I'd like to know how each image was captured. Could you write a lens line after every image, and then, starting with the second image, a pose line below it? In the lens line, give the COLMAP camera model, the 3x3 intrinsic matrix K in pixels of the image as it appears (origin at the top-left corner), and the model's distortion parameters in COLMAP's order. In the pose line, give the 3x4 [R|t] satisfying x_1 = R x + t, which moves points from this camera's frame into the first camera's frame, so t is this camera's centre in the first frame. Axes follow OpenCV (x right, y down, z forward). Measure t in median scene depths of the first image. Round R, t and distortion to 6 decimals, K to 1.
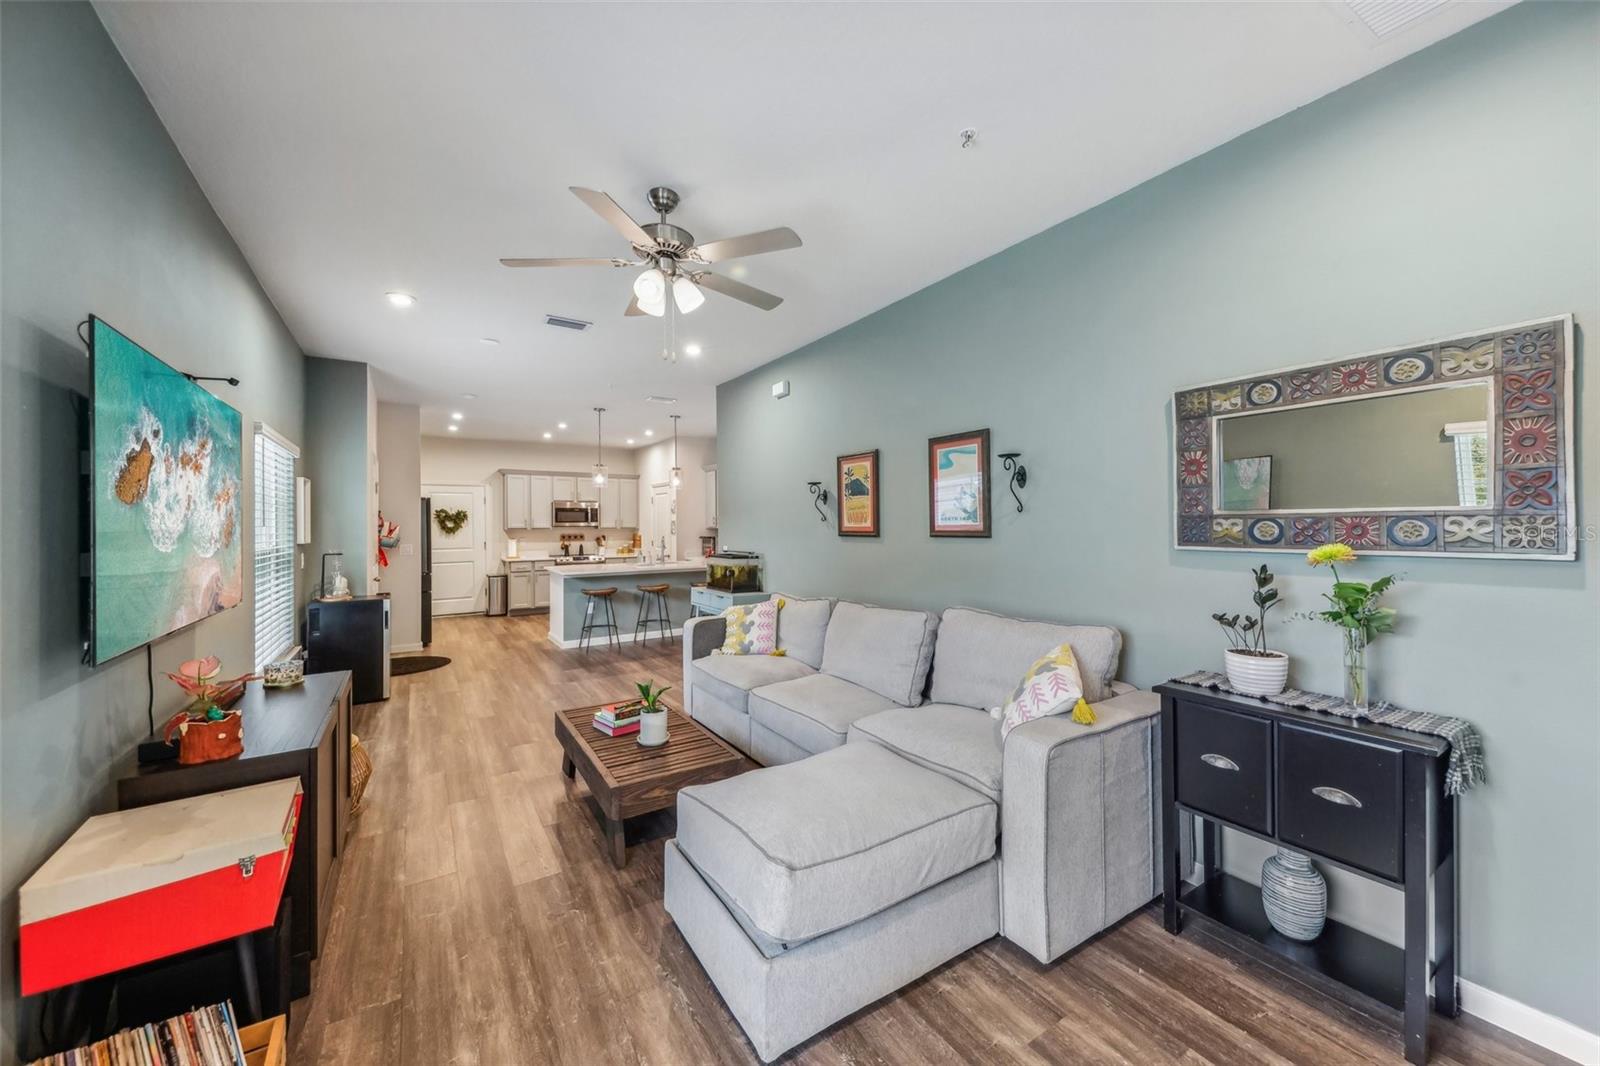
lens RADIAL K [[597.9, 0, 803.2], [0, 597.9, 526.5], [0, 0, 1]] dist [0.000267, 0.000001]
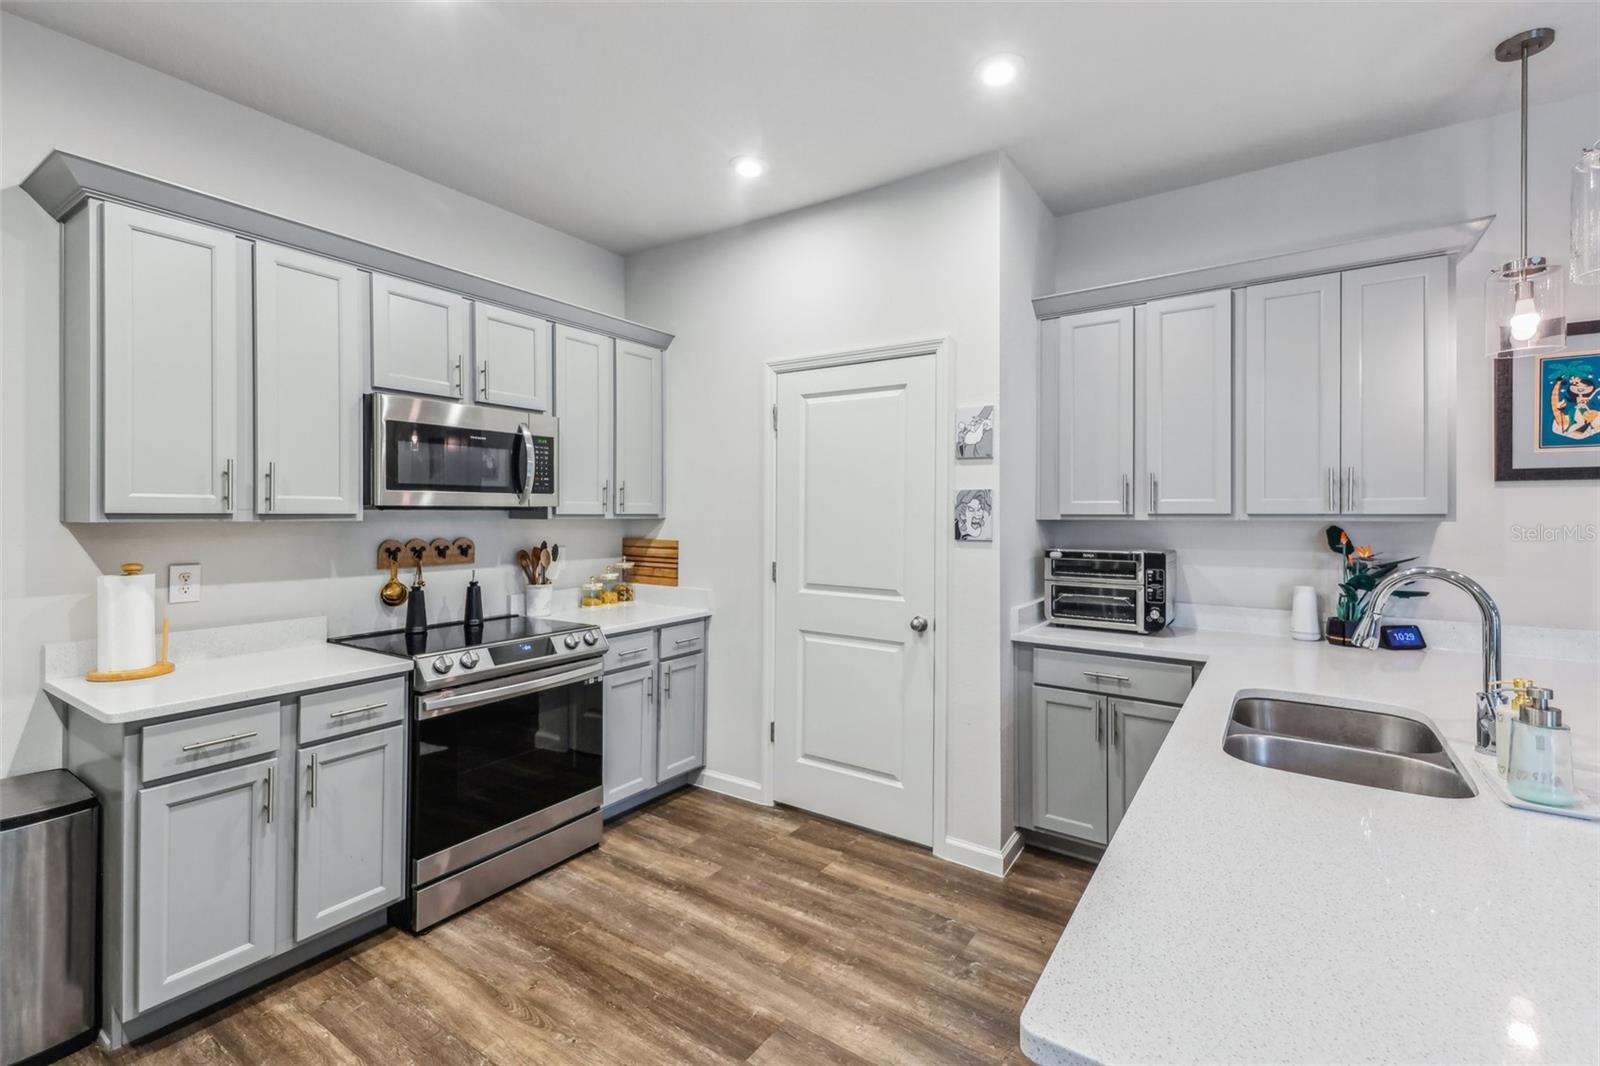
lens RADIAL K [[703.8, 0, 802.7], [0, 703.8, 520.9], [0, 0, 1]] dist [0.054227, -0.021722]
pose [[0.926137, 0.003223, 0.377173, -0.363817], [-0.003857, 0.999992, 0.000927, 0.004118], [-0.377167, -0.002313, 0.926143, 0.687530]]
